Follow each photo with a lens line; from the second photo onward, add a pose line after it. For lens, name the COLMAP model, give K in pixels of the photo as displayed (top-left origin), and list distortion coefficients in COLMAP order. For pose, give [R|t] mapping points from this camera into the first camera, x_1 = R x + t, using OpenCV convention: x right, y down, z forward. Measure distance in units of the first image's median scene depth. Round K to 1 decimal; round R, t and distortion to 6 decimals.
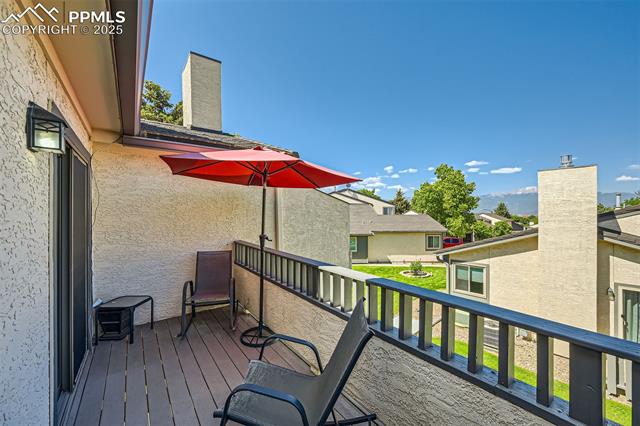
lens RADIAL K [[252.3, 0, 321.0], [0, 252.3, 214.3], [0, 0, 1]] dist [-0.003832, 0.000788]
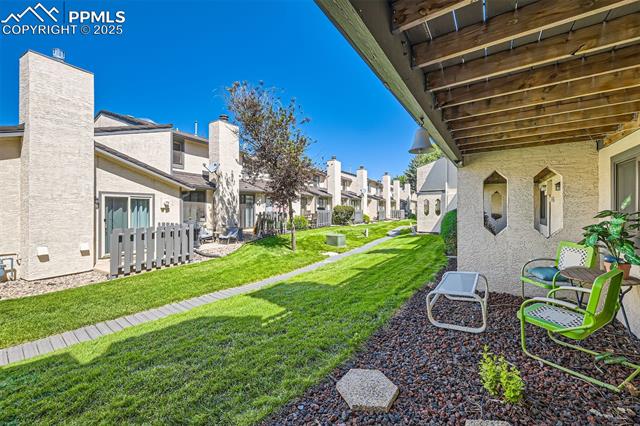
lens RADIAL K [[252.3, 0, 319.2], [0, 252.3, 207.7], [0, 0, 1]] dist [-0.003832, 0.000788]
pose [[-0.322783, 0.007388, 0.946444, -0.068297], [0.005164, 0.999968, -0.006045, 0.143691], [-0.946459, 0.002937, -0.322811, 0.182911]]
